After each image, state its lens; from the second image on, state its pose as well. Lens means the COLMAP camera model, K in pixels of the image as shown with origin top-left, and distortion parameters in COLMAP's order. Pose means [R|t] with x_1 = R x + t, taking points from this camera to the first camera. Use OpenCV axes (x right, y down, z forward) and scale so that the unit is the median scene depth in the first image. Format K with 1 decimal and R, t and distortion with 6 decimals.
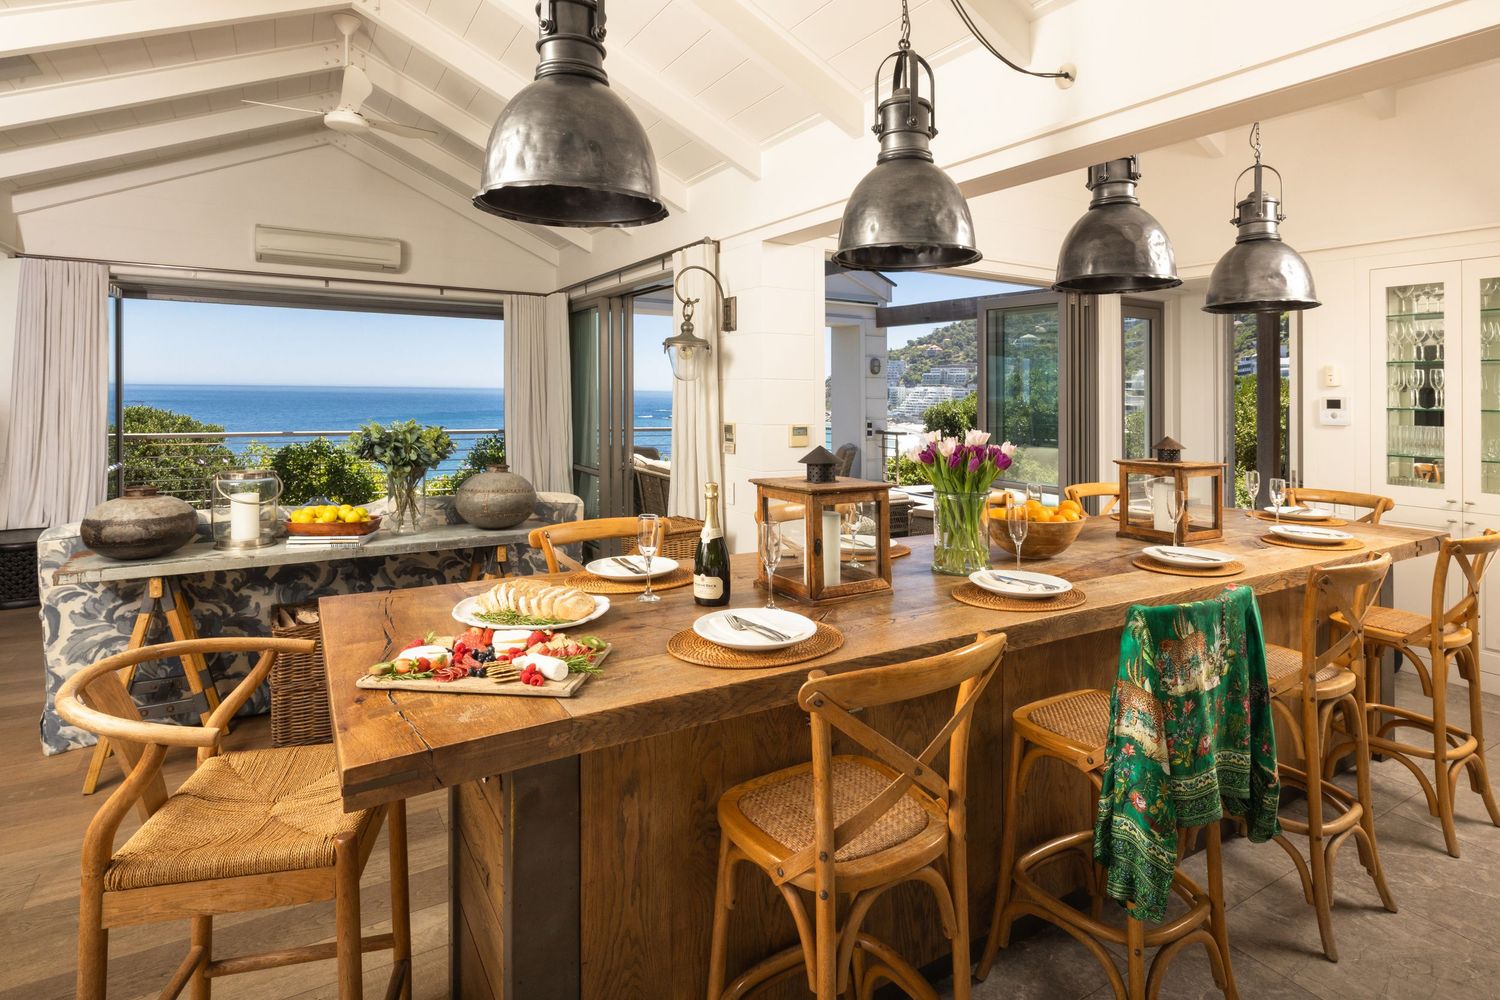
lens RADIAL K [[785.0, 0, 747.9], [0, 785.0, 388.6], [0, 0, 1]] dist [-0.005148, -0.001180]
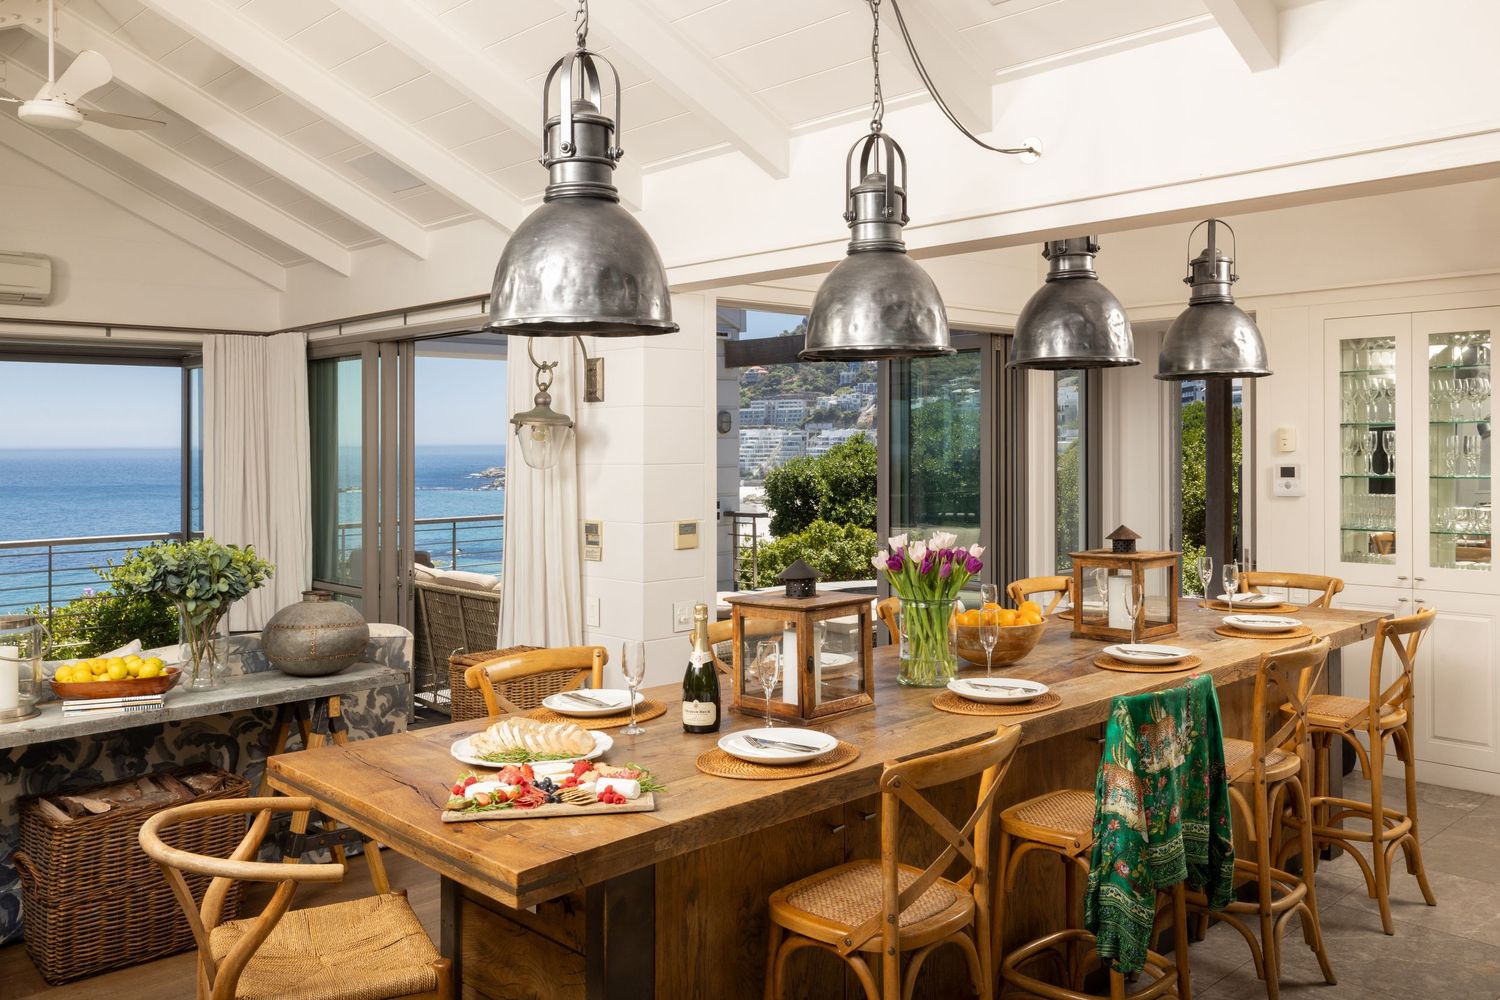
lens RADIAL K [[1243.3, 0, 750.0], [0, 1243.3, 500.0], [0, 0, 1]] dist [-0.004519, 0.000262]
pose [[0.973790, -0.033626, 0.224950, -0.243728], [0.021764, 0.998249, 0.055009, -0.065714], [-0.226406, -0.048671, 0.972816, -0.352844]]
